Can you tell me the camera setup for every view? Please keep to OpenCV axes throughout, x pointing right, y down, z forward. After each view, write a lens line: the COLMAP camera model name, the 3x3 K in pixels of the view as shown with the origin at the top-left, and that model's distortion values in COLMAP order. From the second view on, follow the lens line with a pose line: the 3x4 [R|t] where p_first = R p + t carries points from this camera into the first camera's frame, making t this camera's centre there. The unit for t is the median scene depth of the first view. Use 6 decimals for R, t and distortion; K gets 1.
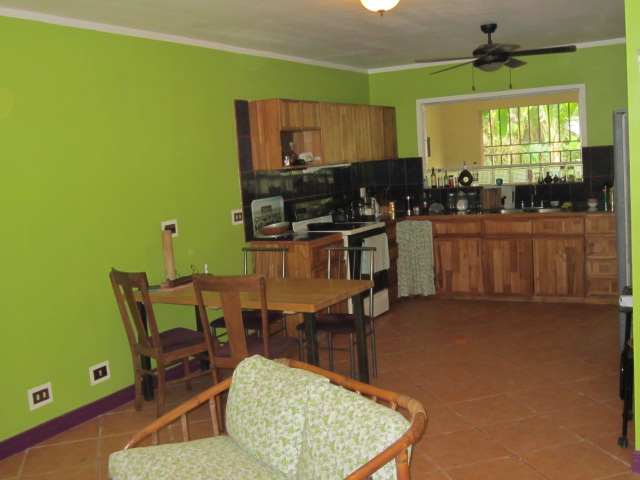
lens RADIAL K [[700.5, 0, 319.1], [0, 700.5, 240.3], [0, 0, 1]] dist [-0.029386, 0.000000]
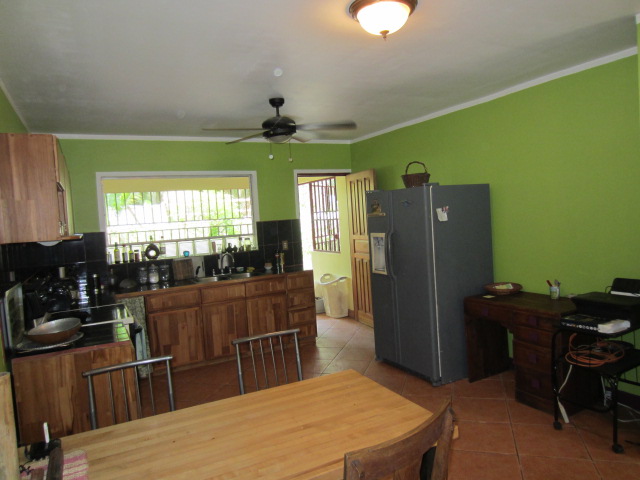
lens RADIAL K [[455.4, 0, 321.1], [0, 455.4, 240.4], [0, 0, 1]] dist [-0.022410, -0.006020]
pose [[0.546746, -0.014670, 0.837170, -0.234040], [0.122804, 0.990439, -0.062846, -0.036518], [-0.828244, 0.137168, 0.543320, 0.473157]]
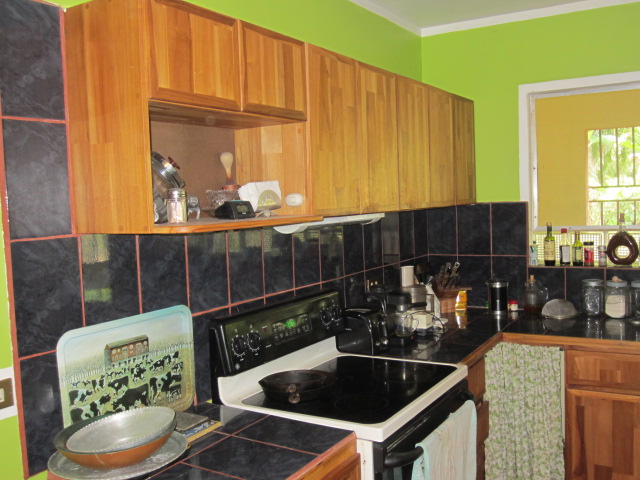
lens RADIAL K [[634.1, 0, 324.0], [0, 634.1, 242.8], [0, 0, 1]] dist [-0.024734, 0.000000]
pose [[0.999086, 0.029311, -0.031110, 0.021688], [-0.030710, 0.998493, -0.045483, -0.074087], [0.029730, 0.046397, 0.998481, 0.622080]]
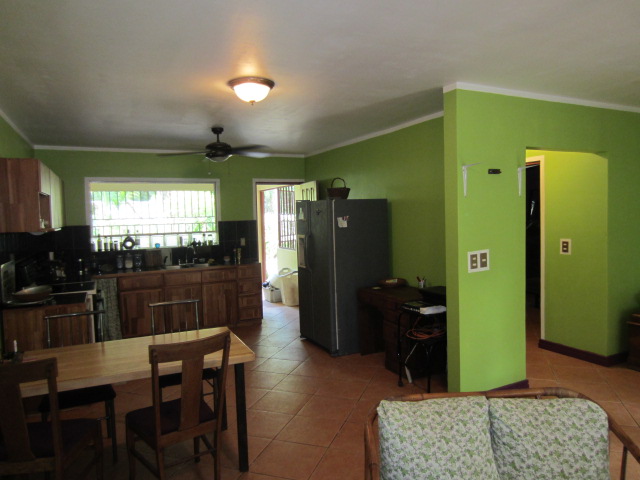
lens RADIAL K [[455.4, 0, 320.3], [0, 455.4, 239.2], [0, 0, 1]] dist [-0.022410, -0.006020]
pose [[0.571132, 0.006392, 0.820833, -0.289872], [0.082513, 0.994458, -0.065156, -0.015311], [-0.816700, 0.104942, 0.567440, 0.280746]]
